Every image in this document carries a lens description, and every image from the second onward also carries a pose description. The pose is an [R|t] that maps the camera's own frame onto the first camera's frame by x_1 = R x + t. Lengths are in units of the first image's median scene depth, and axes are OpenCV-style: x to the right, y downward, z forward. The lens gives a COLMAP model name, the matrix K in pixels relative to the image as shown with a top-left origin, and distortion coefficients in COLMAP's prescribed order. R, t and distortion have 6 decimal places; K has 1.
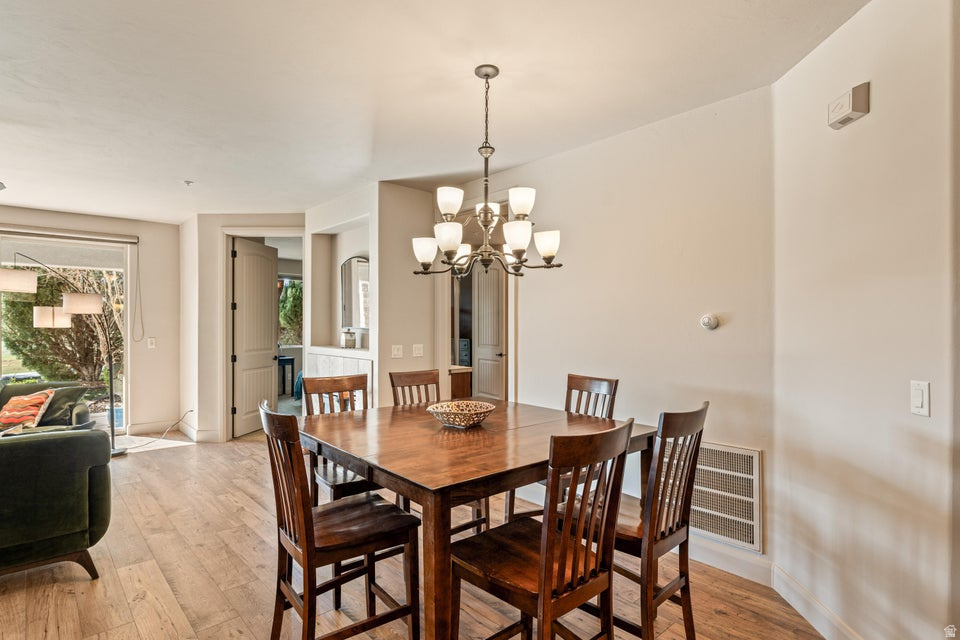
lens RADIAL K [[499.2, 0, 475.9], [0, 499.2, 328.3], [0, 0, 1]] dist [0.002168, 0.000084]
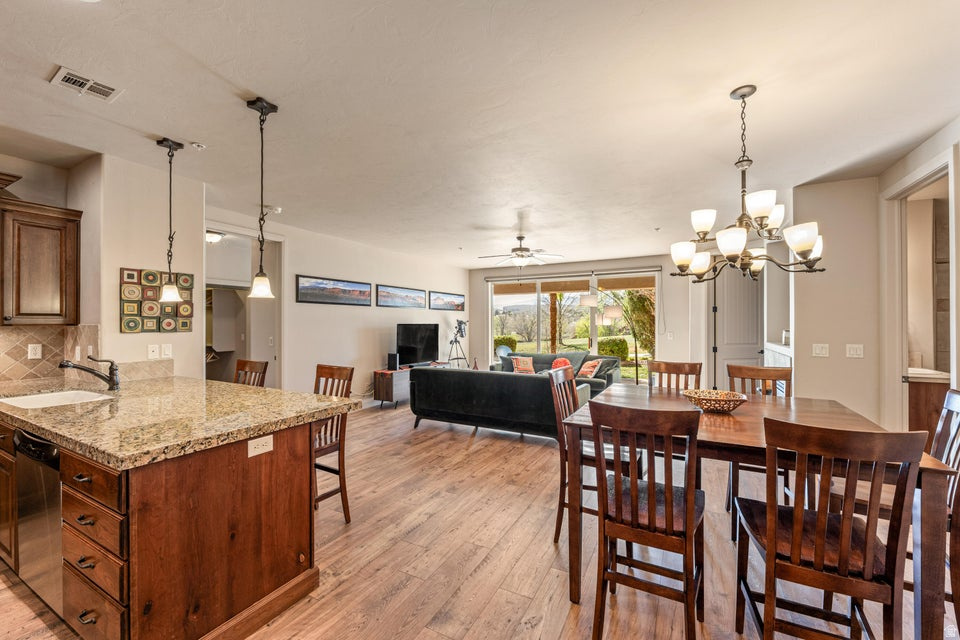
lens RADIAL K [[391.4, 0, 477.1], [0, 391.4, 322.1], [0, 0, 1]] dist [-0.013158, 0.001446]
pose [[0.340176, -0.004962, -0.940349, 0.352743], [-0.004983, 0.999963, -0.007080, -0.000701], [0.940349, 0.007094, 0.340138, 0.092459]]
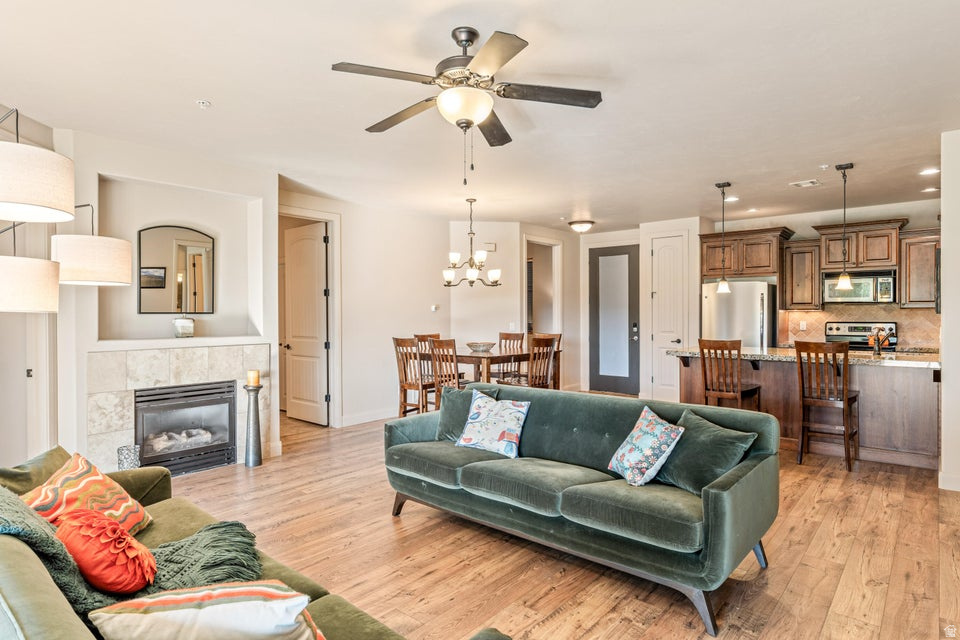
lens RADIAL K [[540.0, 0, 481.3], [0, 540.0, 314.1], [0, 0, 1]] dist [0.006626, -0.003379]
pose [[-0.138888, -0.003634, 0.990301, -1.404364], [0.011465, 0.999920, 0.005277, 0.002509], [-0.990242, 0.012086, -0.138836, 0.739117]]
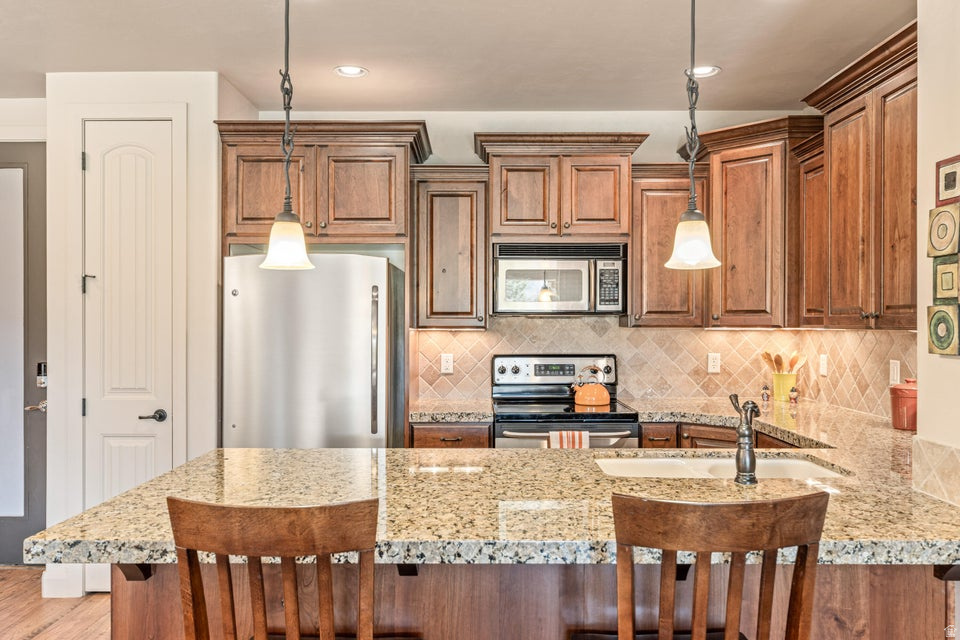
lens RADIAL K [[732.0, 0, 479.0], [0, 732.0, 321.7], [0, 0, 1]] dist [0.000932, 0.001673]
pose [[-0.742927, -0.003698, 0.669362, -0.596360], [0.003128, 0.999955, 0.008996, -0.007725], [-0.669365, 0.008777, -0.742882, 0.242707]]
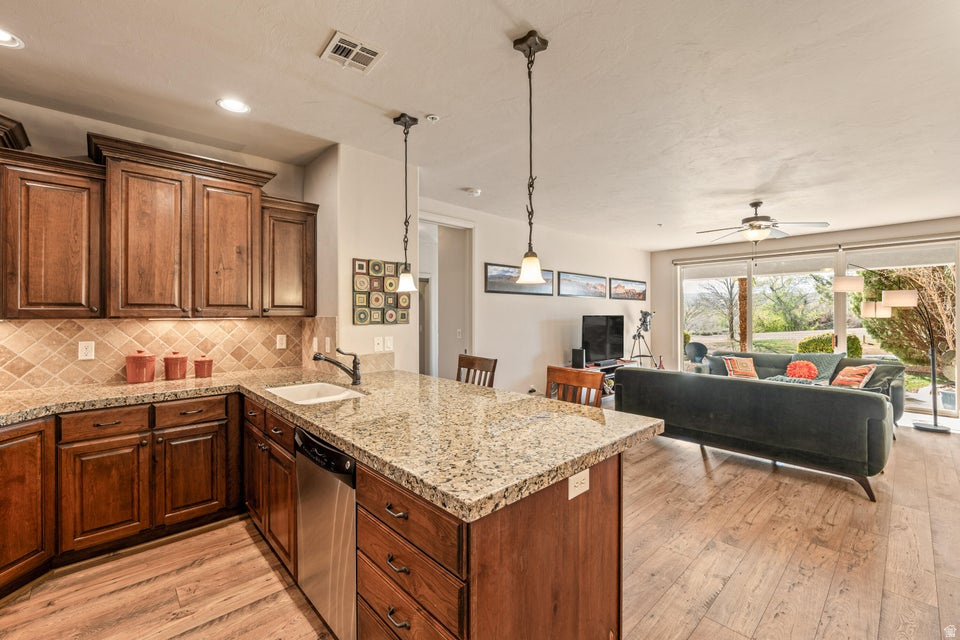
lens RADIAL K [[404.3, 0, 475.8], [0, 404.3, 313.4], [0, 0, 1]] dist [-0.008712, 0.001032]
pose [[0.014742, -0.005171, -0.999878, 0.198298], [-0.006287, 0.999966, -0.005264, -0.000416], [0.999872, 0.006364, 0.014709, -0.064932]]
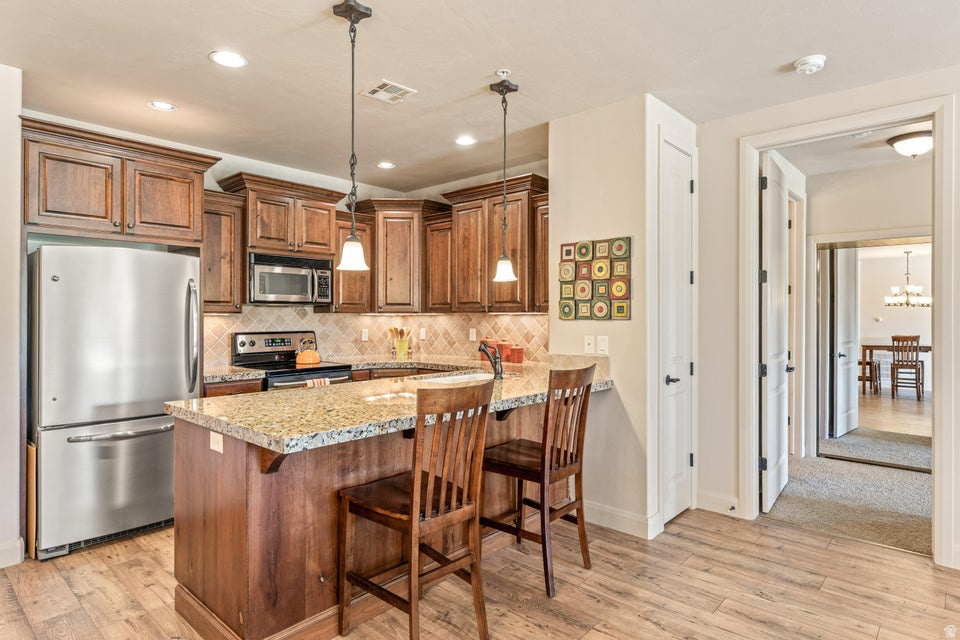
lens RADIAL K [[540.0, 0, 484.0], [0, 540.0, 317.1], [0, 0, 1]] dist [0.006626, -0.003379]
pose [[-0.993746, -0.003263, -0.111620, -0.296875], [-0.004223, 0.999956, 0.008362, 0.006417], [0.111587, 0.008781, -0.993716, 0.541591]]
